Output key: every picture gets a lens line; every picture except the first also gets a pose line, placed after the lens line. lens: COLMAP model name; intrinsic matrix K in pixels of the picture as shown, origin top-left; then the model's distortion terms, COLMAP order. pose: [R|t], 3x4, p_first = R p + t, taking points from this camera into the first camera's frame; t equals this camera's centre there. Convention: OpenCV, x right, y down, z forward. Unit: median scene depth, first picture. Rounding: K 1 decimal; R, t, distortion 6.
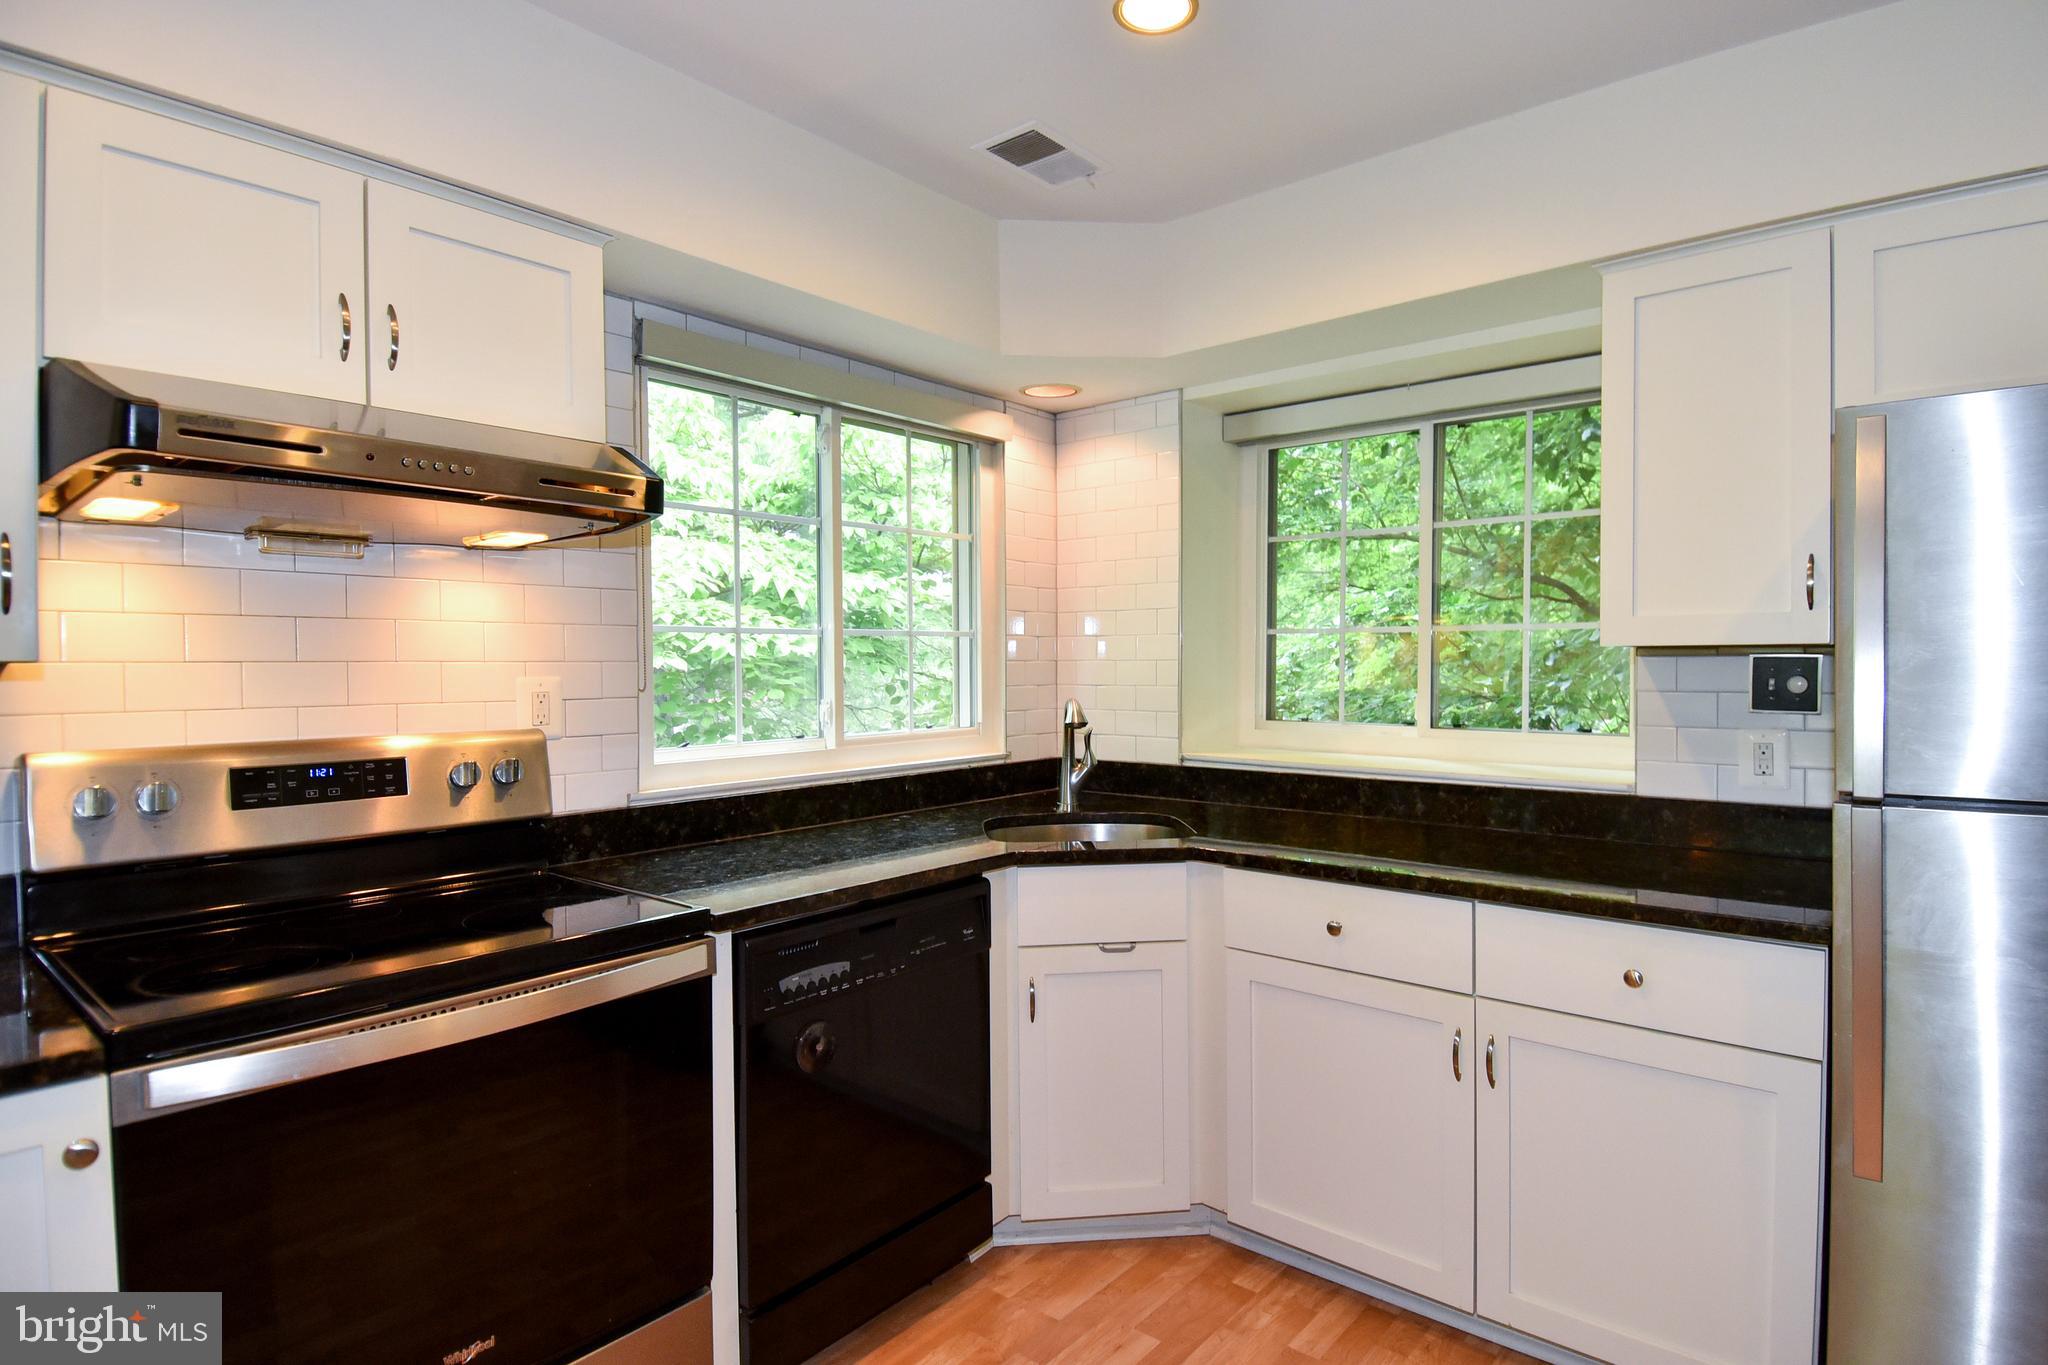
lens RADIAL K [[1013.6, 0, 1058.3], [0, 1013.6, 678.5], [0, 0, 1]] dist [0.044108, -0.043816]
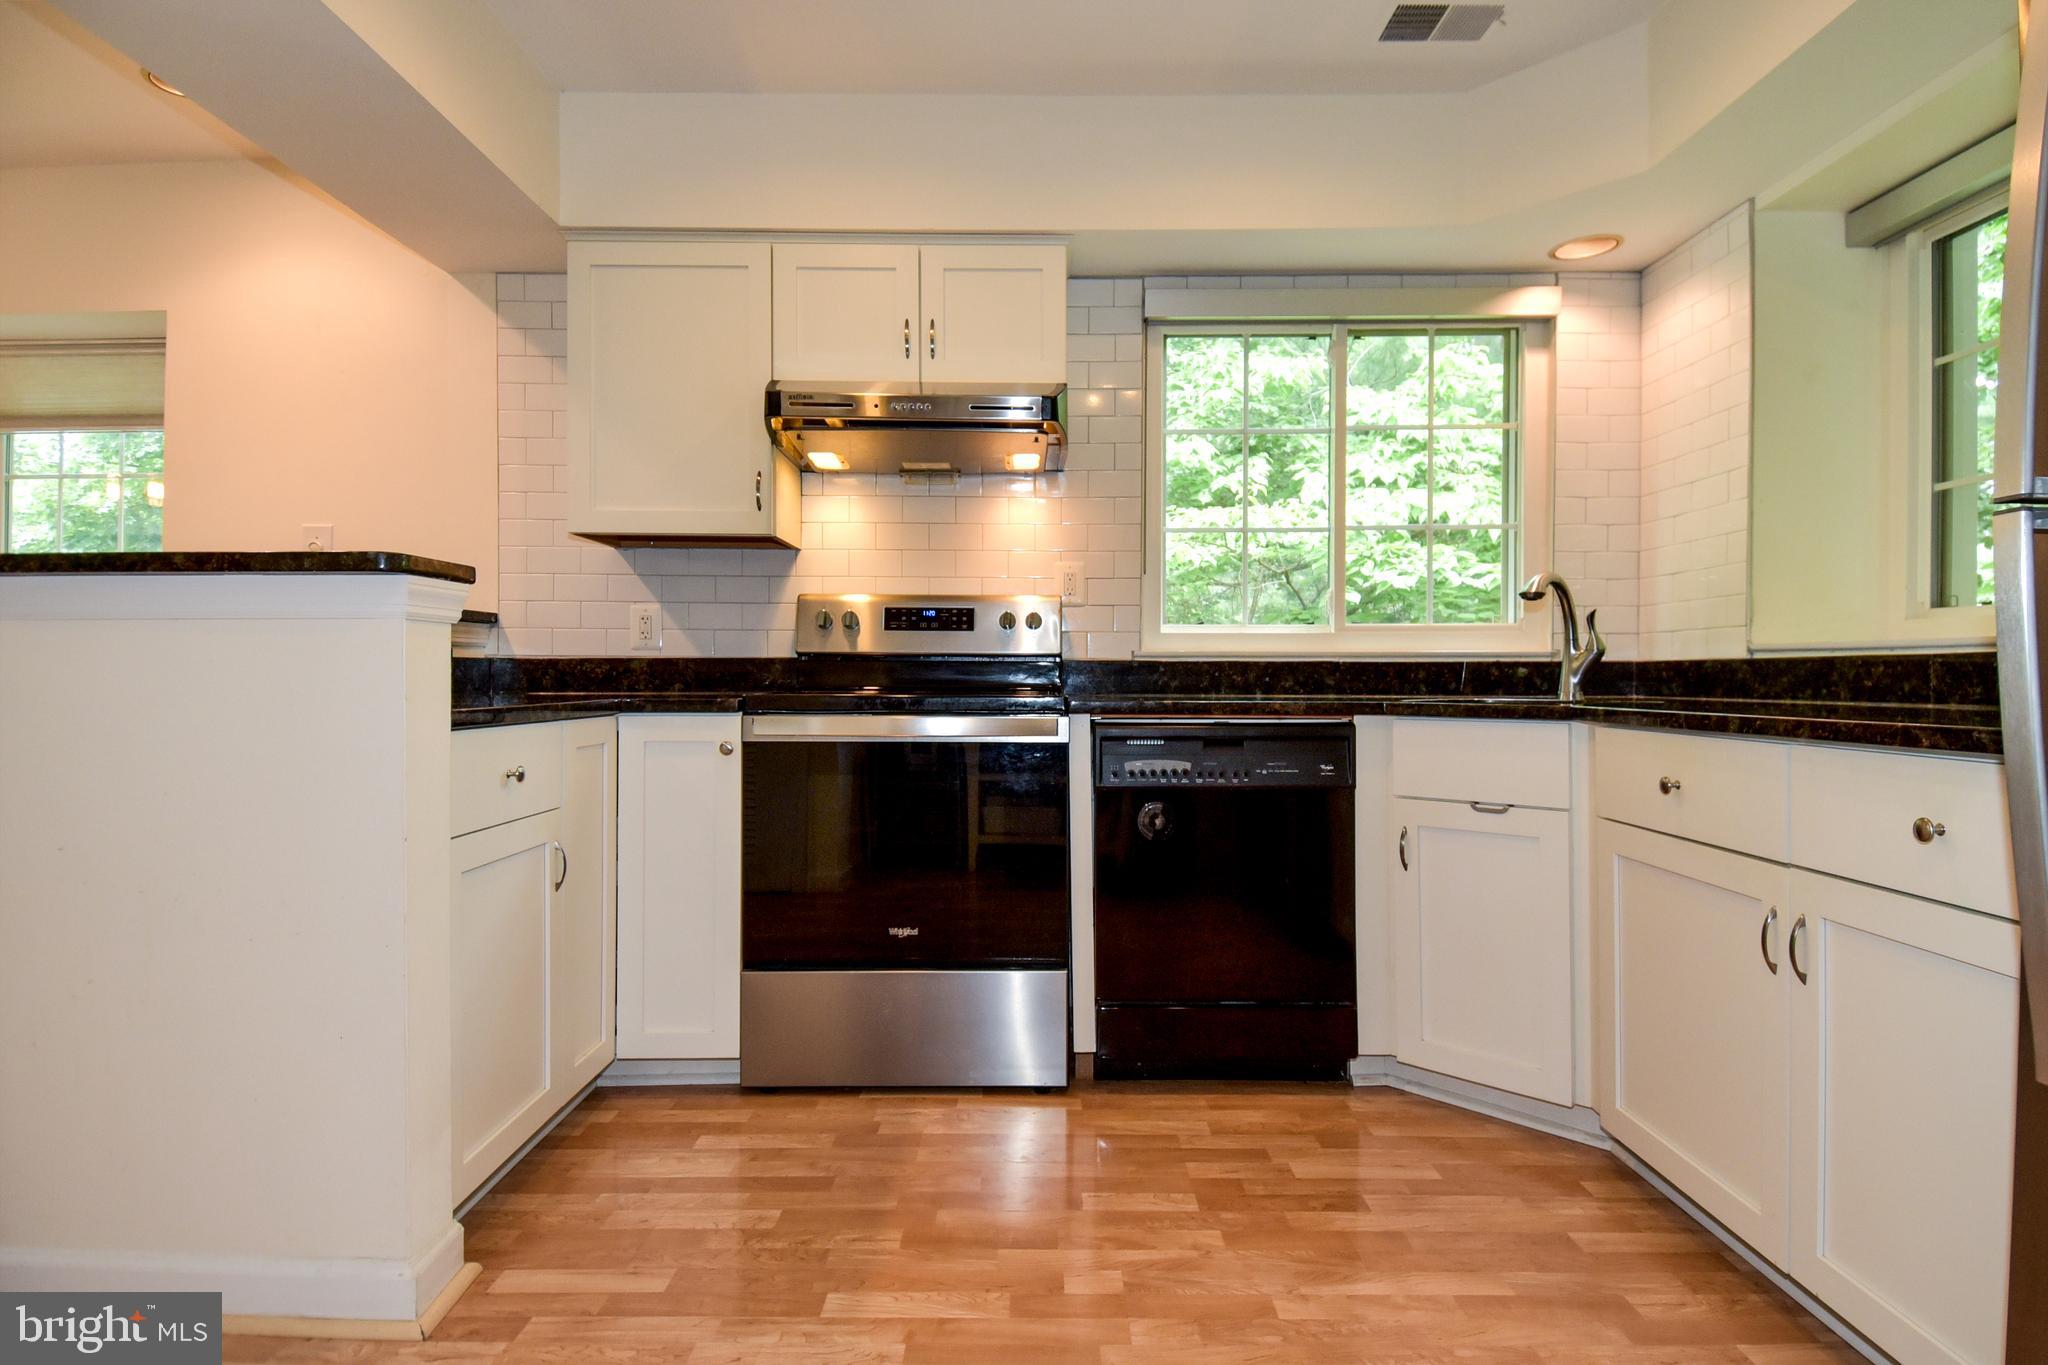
lens RADIAL K [[1013.6, 0, 1058.3], [0, 1013.6, 678.5], [0, 0, 1]] dist [0.044108, -0.043816]
pose [[0.652931, 0.014759, -0.757274, 0.521439], [-0.014274, 0.999872, 0.007180, 0.141500], [0.757283, 0.006121, 0.653058, 0.060261]]
